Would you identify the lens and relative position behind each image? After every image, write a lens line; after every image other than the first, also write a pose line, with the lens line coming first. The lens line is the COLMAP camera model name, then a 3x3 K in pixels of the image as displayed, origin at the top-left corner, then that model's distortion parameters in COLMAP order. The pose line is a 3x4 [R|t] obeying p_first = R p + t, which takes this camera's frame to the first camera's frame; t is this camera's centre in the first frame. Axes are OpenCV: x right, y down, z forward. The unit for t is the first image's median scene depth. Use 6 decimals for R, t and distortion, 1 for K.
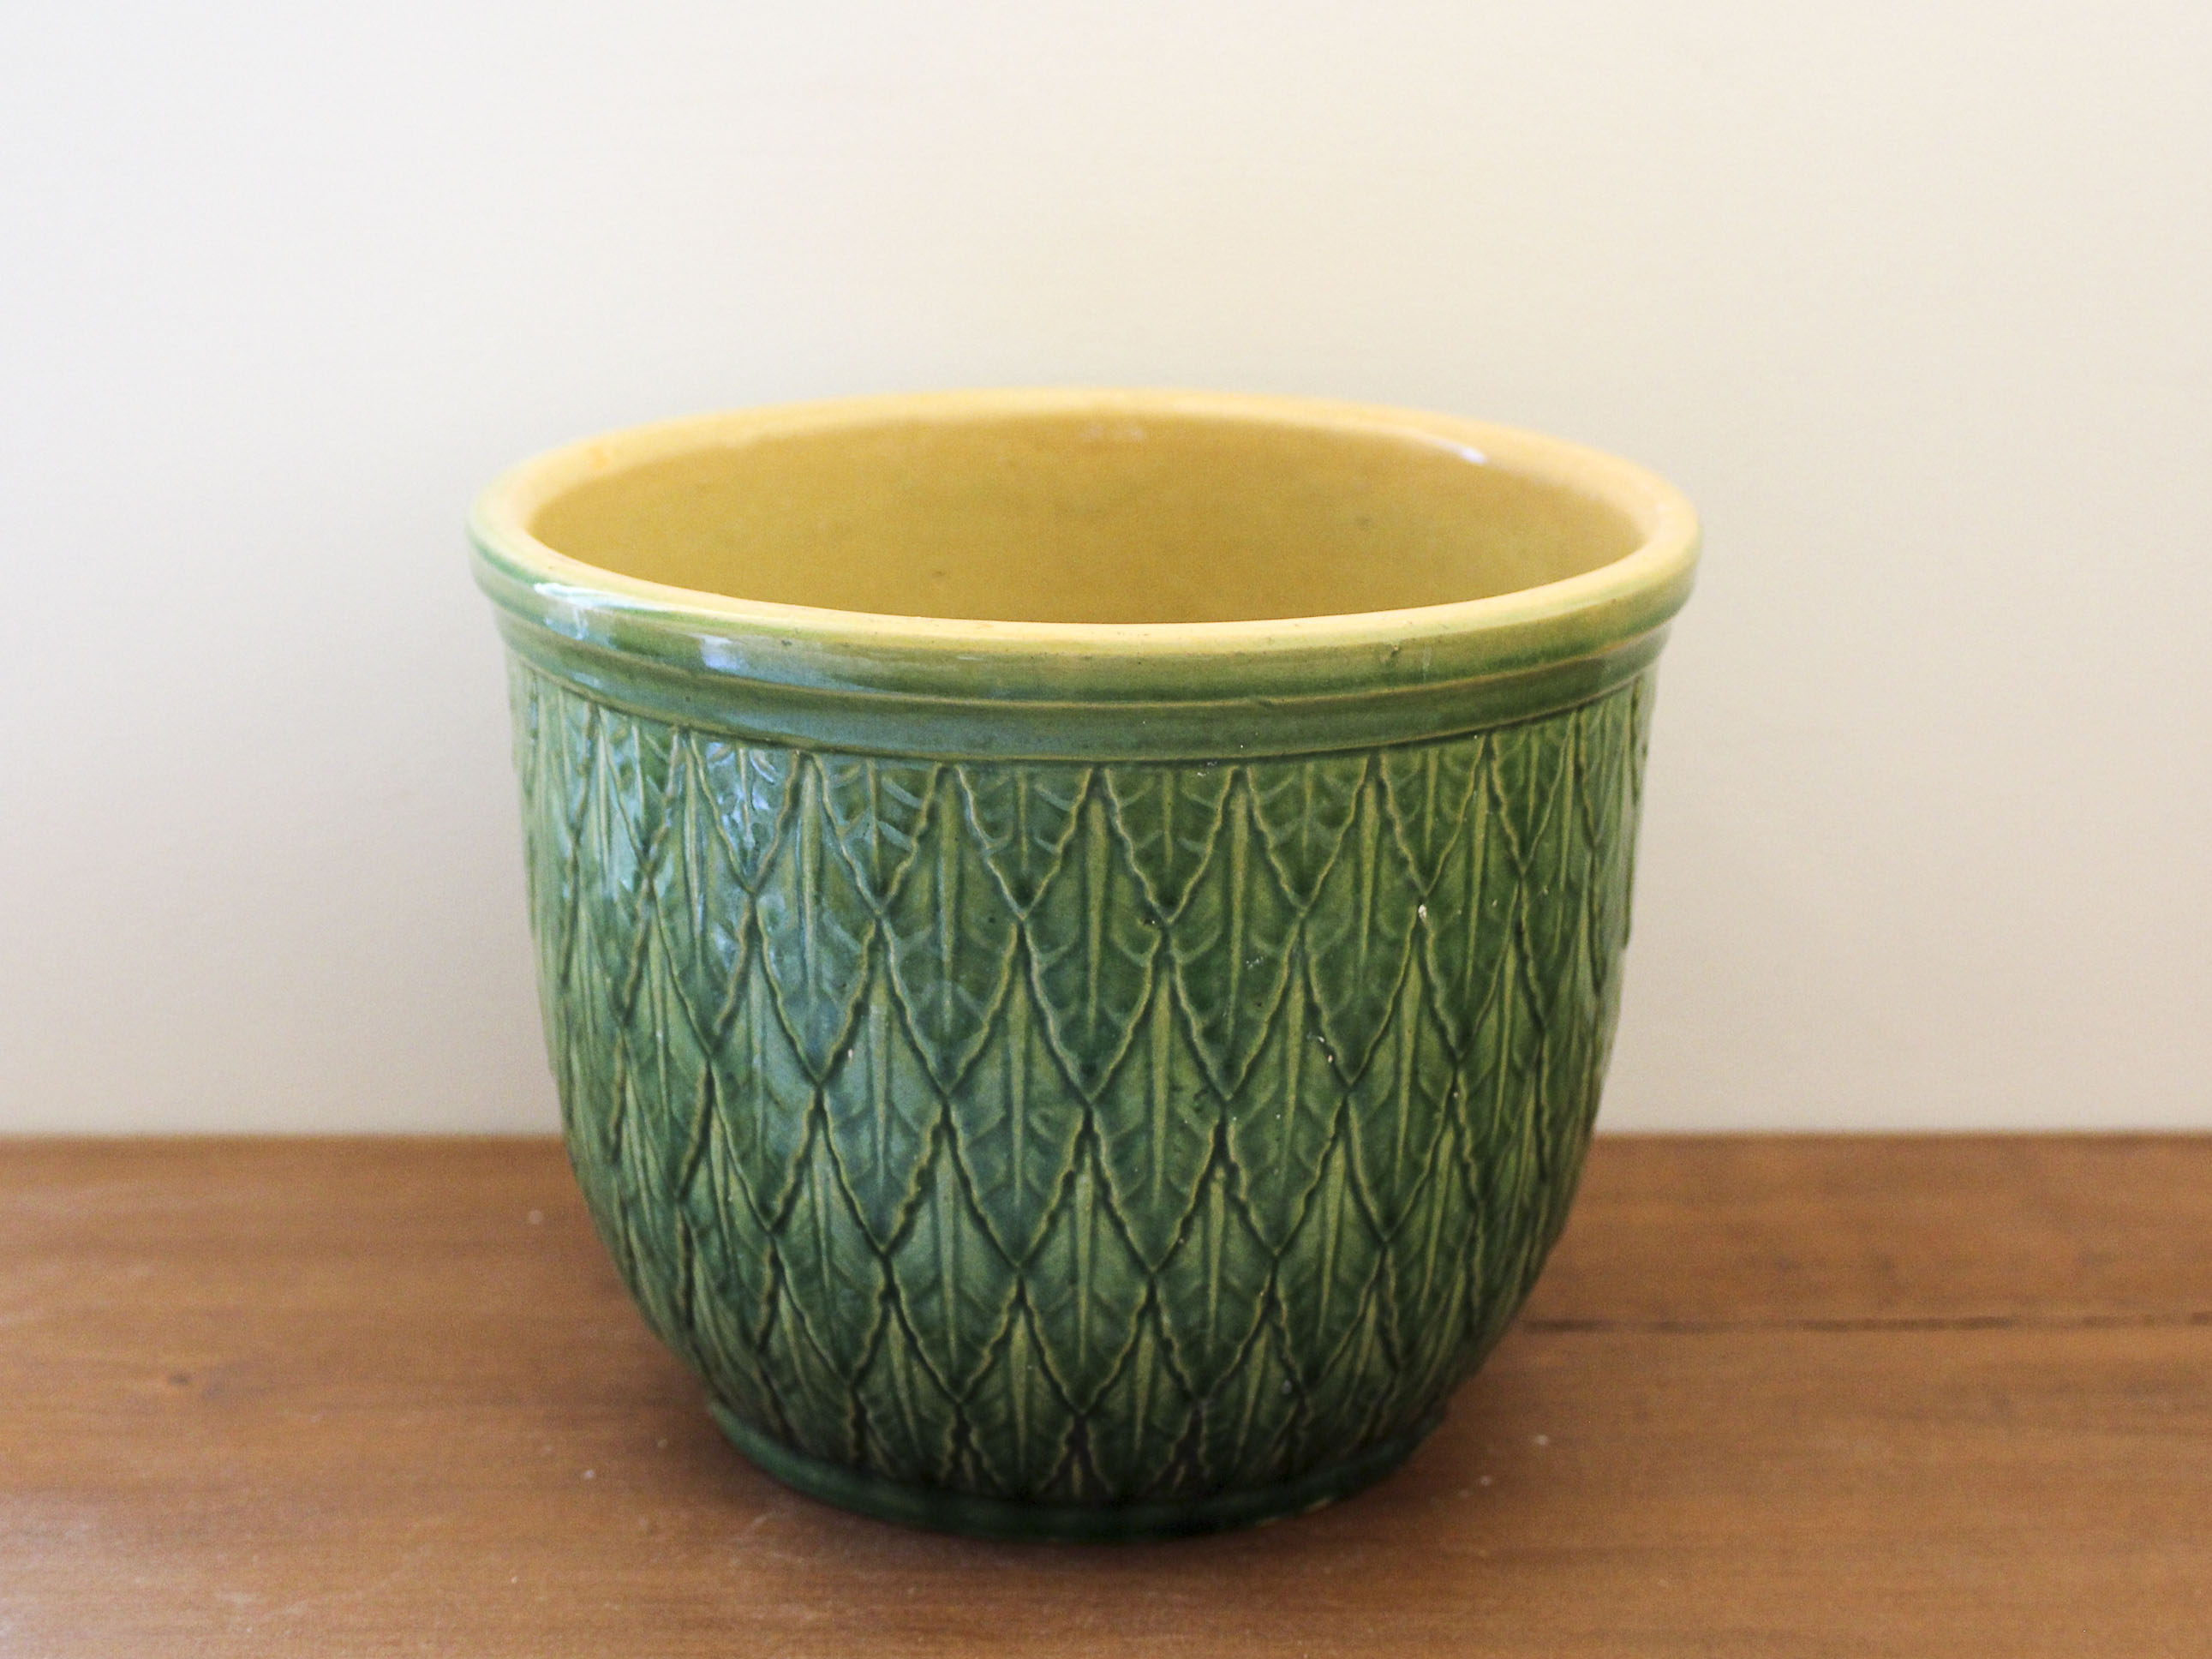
lens RADIAL K [[4328.9, 0, 1126.7], [0, 4328.9, 835.6], [0, 0, 1]] dist [-0.047820, 0.000000]
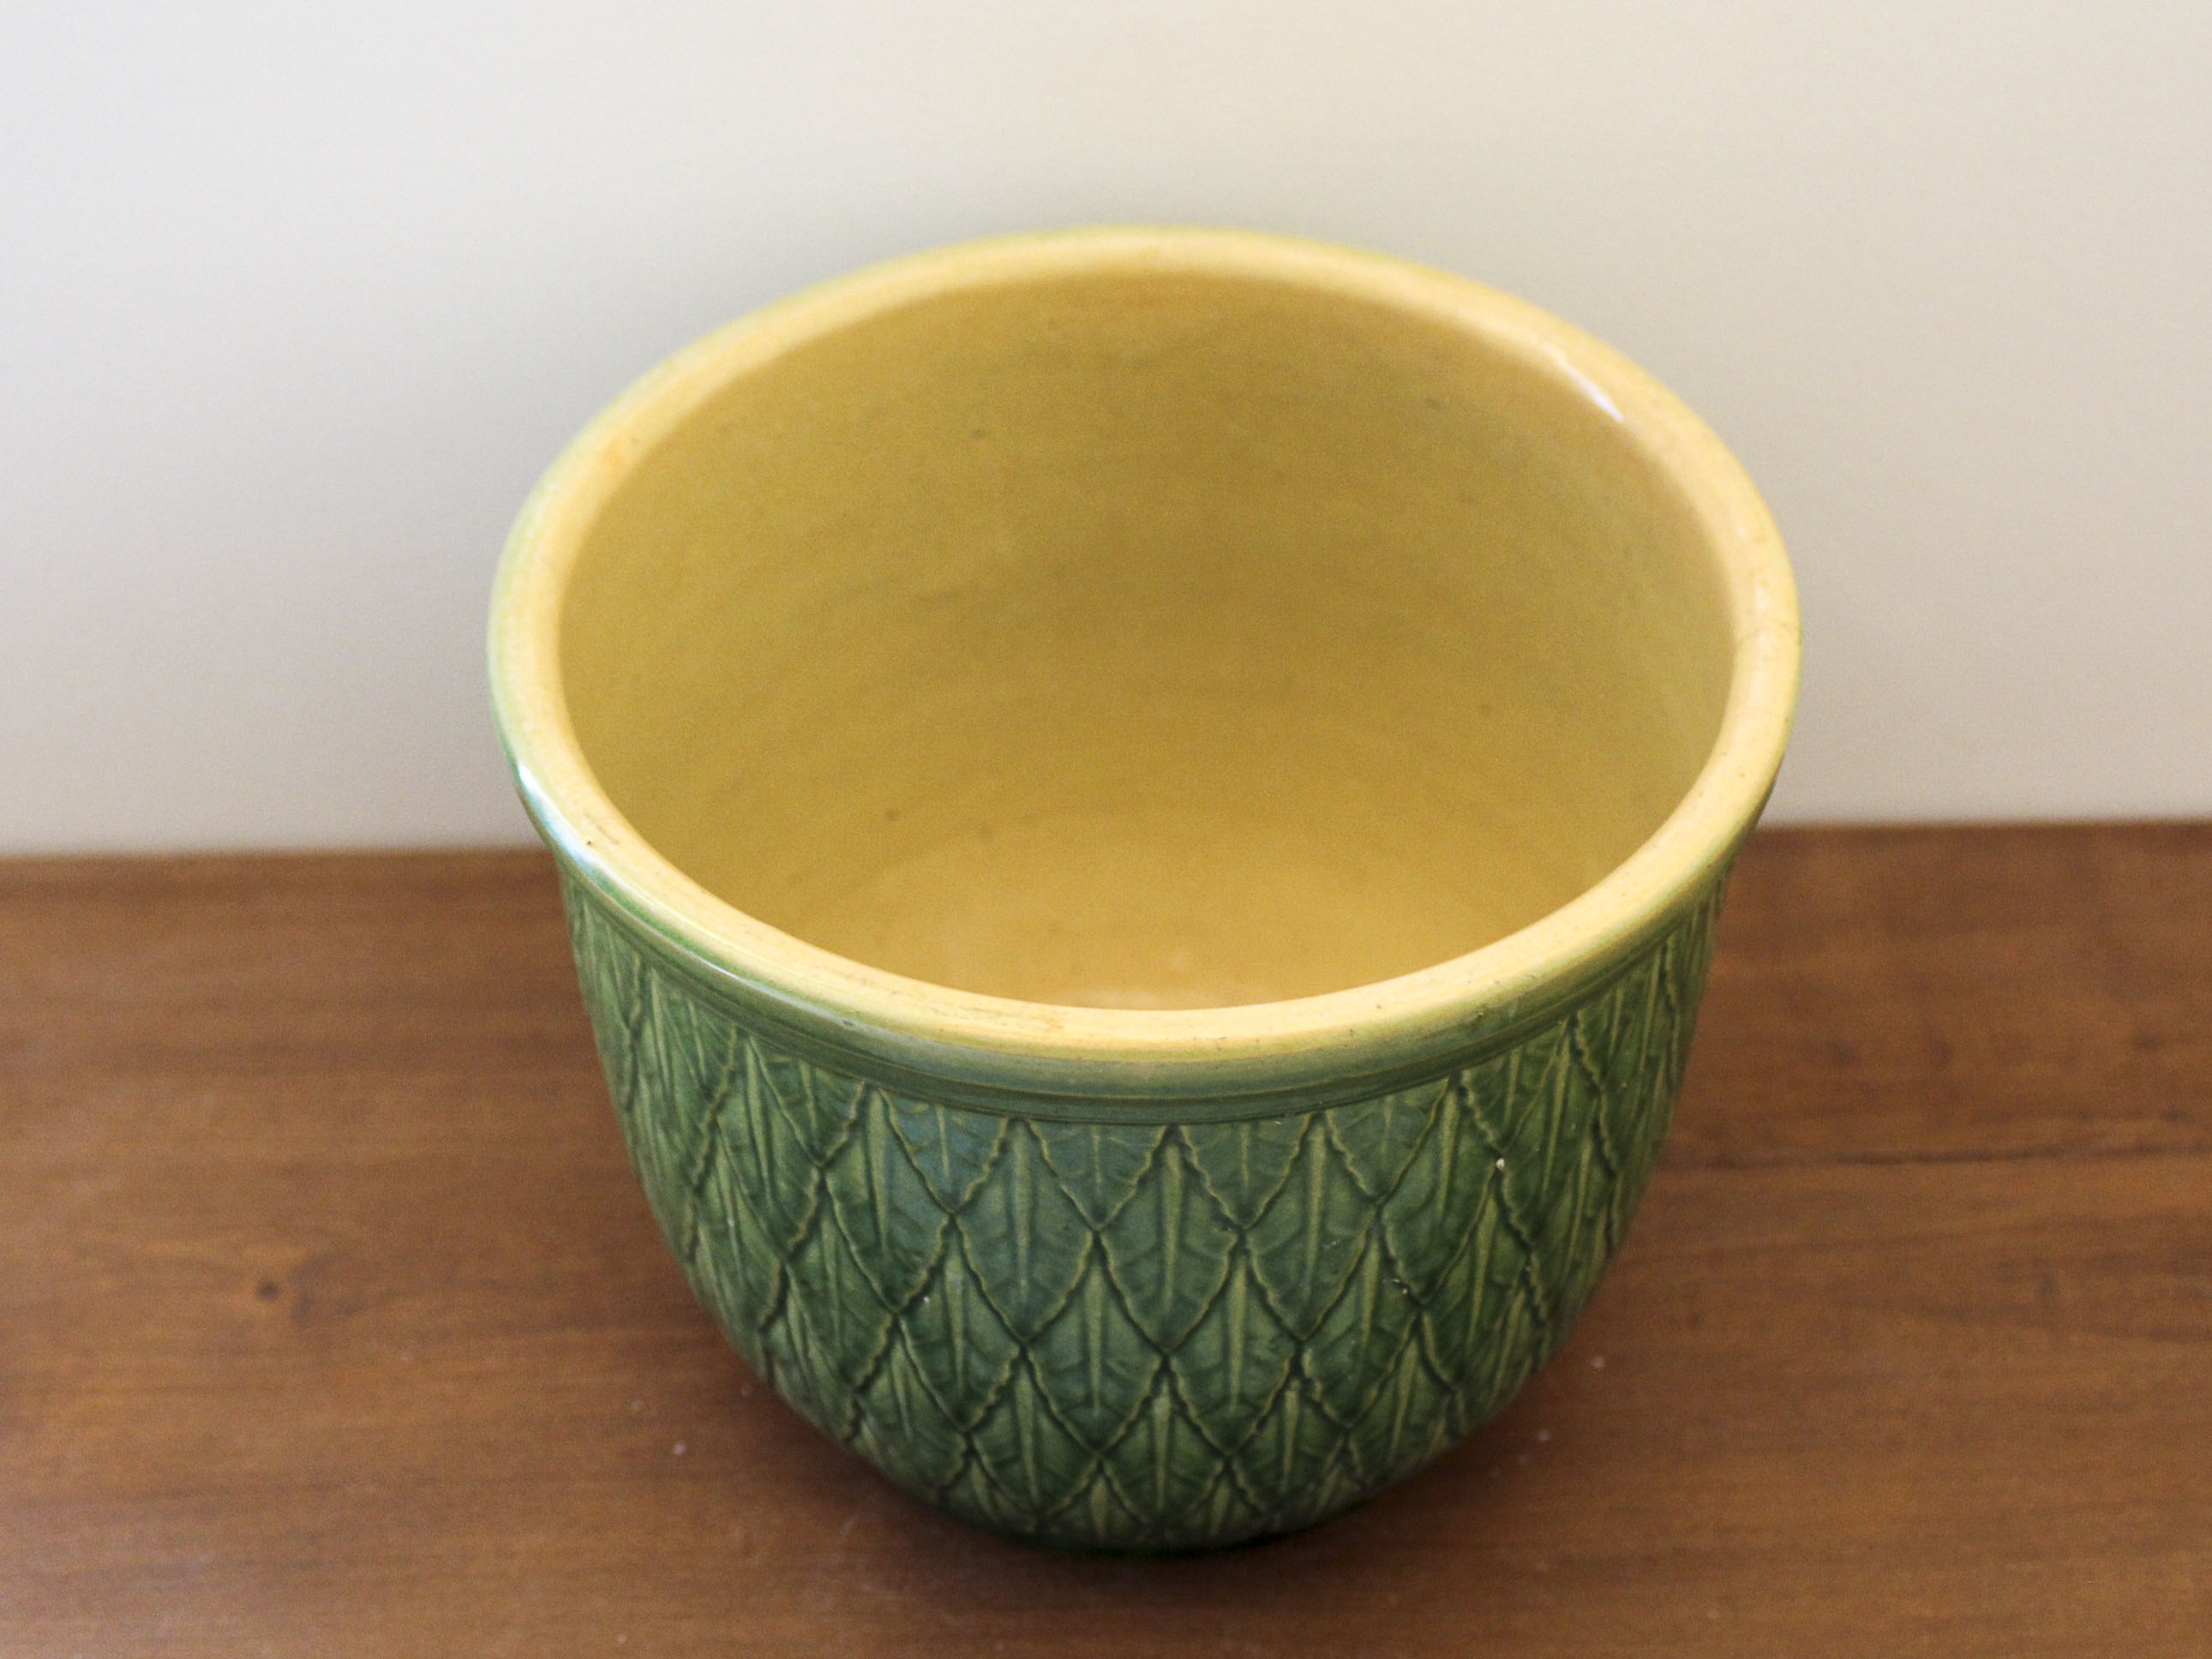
lens RADIAL K [[4328.1, 0, 1103.6], [0, 4328.1, 836.1], [0, 0, 1]] dist [-0.047820, 0.000000]
pose [[0.999798, -0.018734, -0.007277, -0.013238], [0.020008, 0.893840, 0.447940, -0.482702], [-0.001887, -0.447995, 0.894034, 0.149473]]
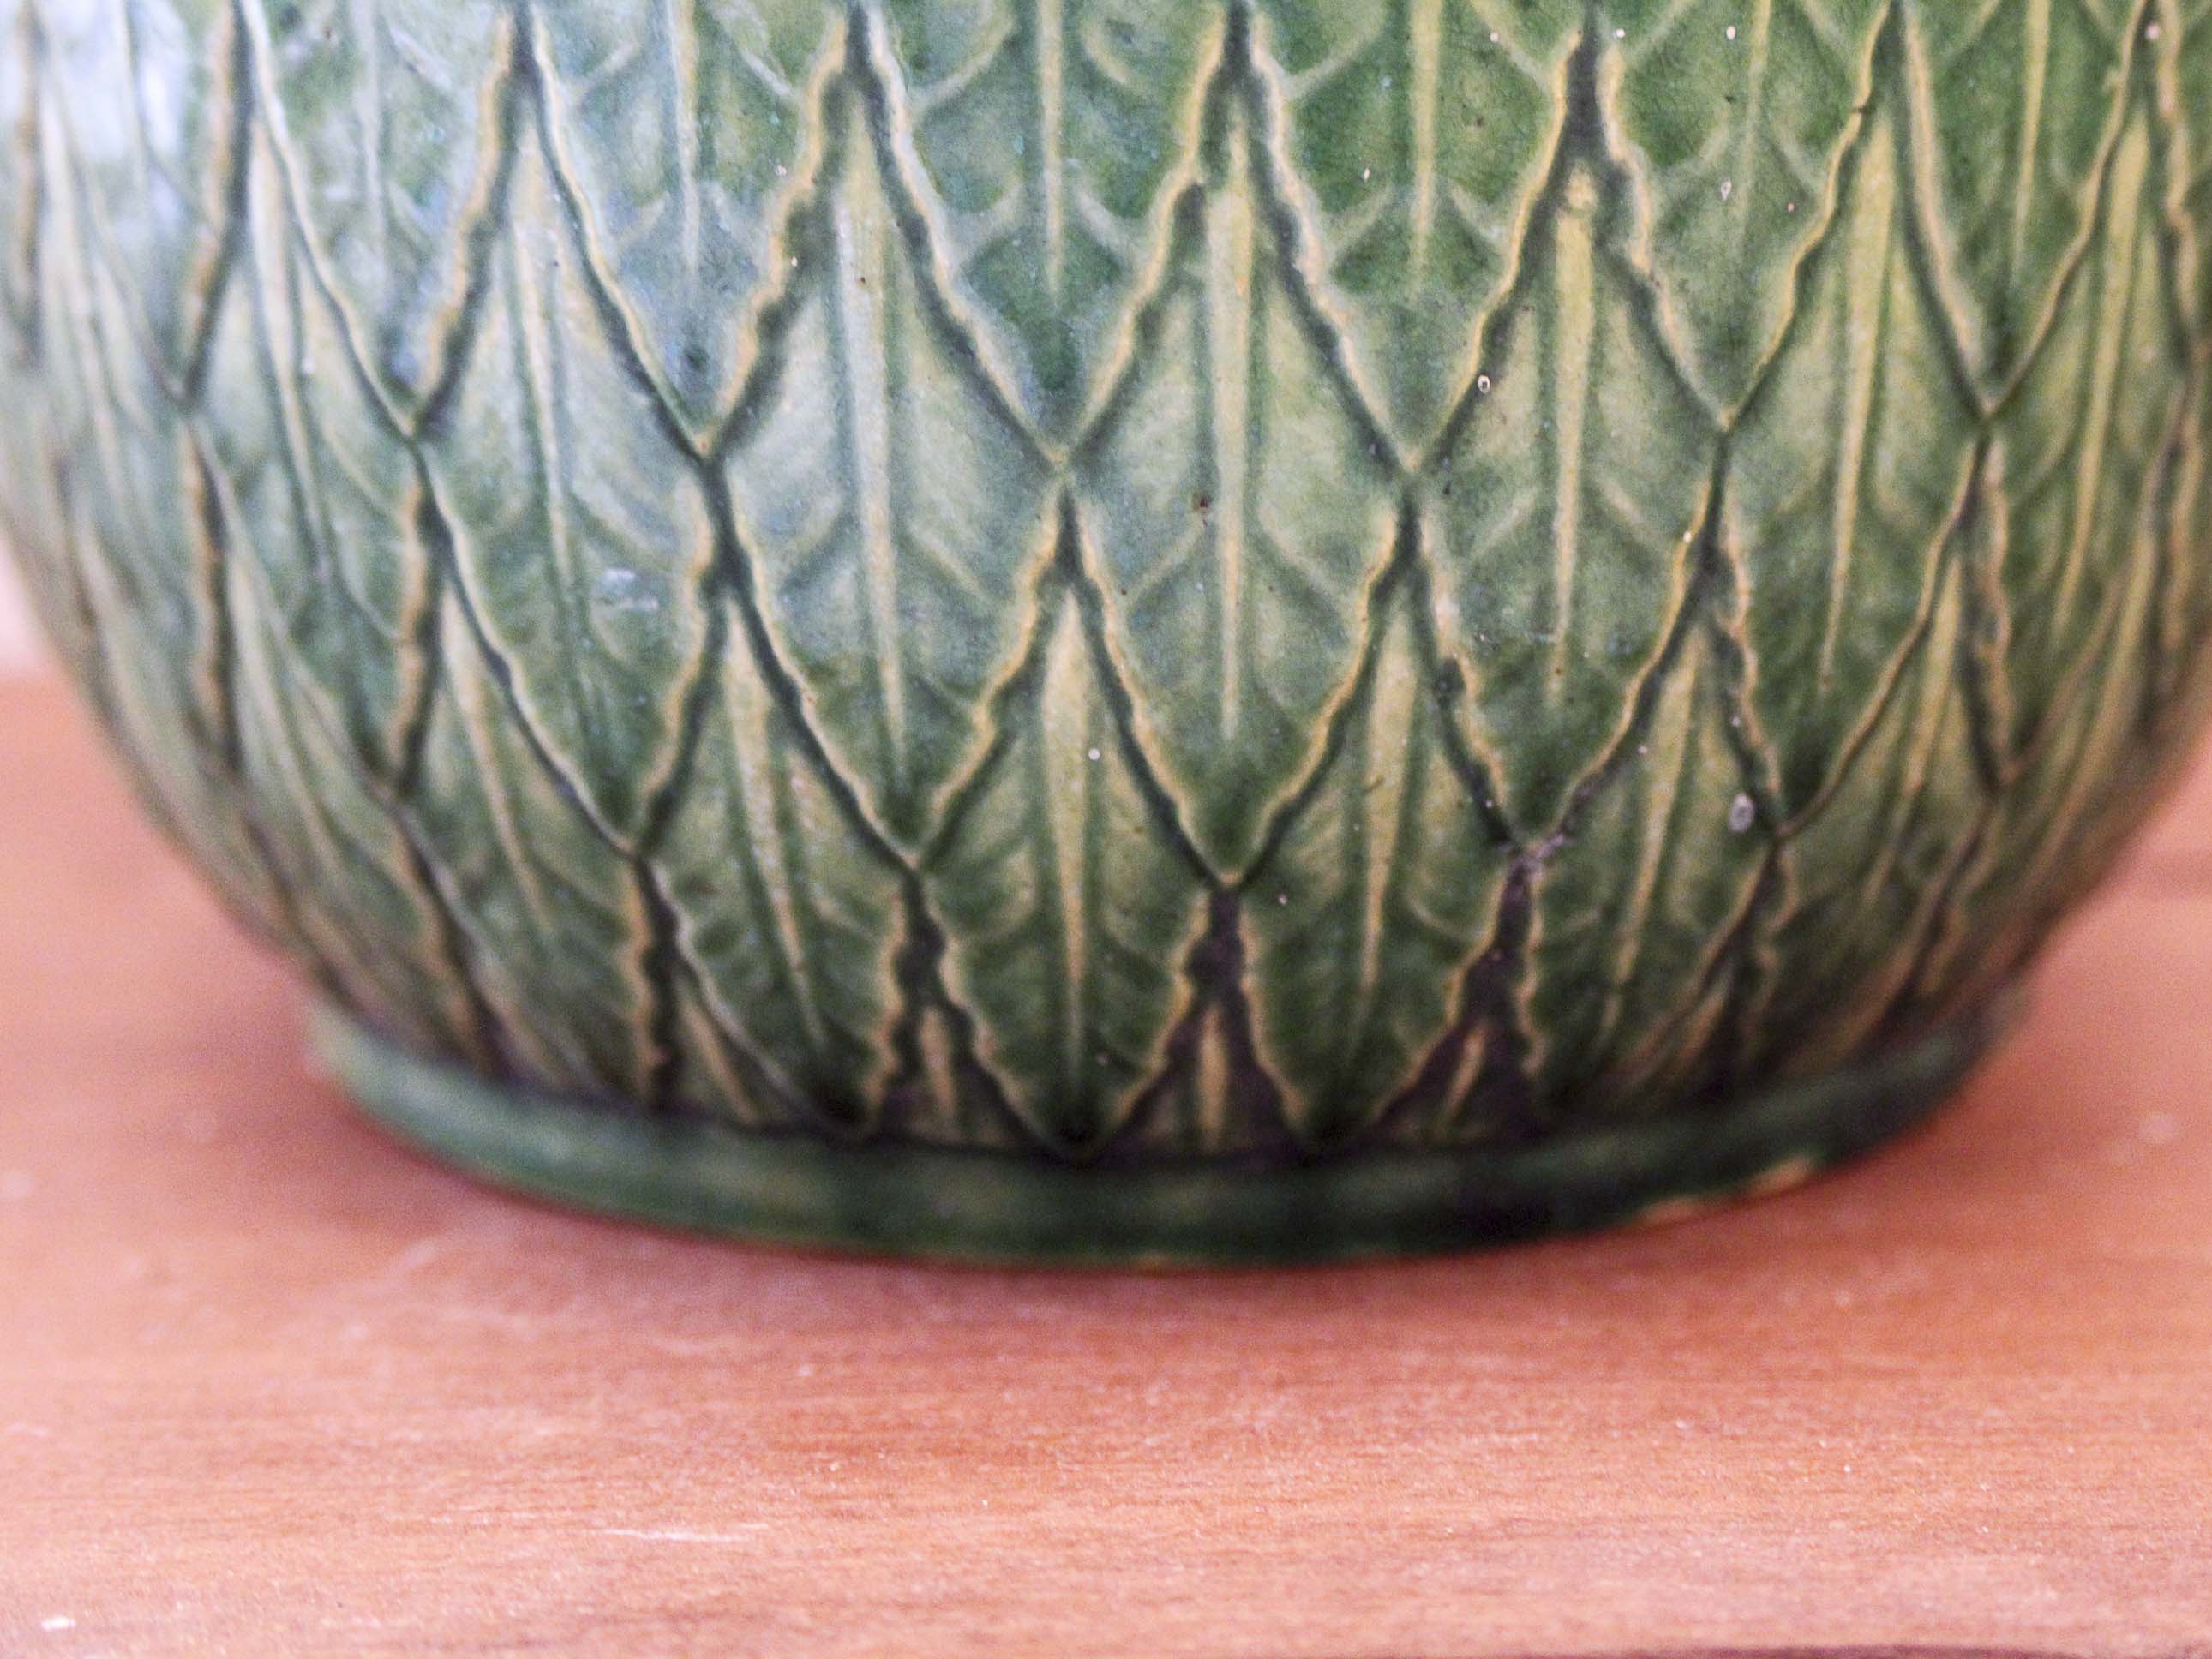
lens RADIAL K [[5202.8, 0, 1123.0], [0, 5202.8, 822.1], [0, 0, 1]] dist [0.053546, 0.000000]
pose [[0.999166, -0.033984, 0.022648, -0.030536], [0.034923, 0.998488, -0.042456, 0.148913], [-0.021171, 0.043212, 0.998842, 0.535281]]
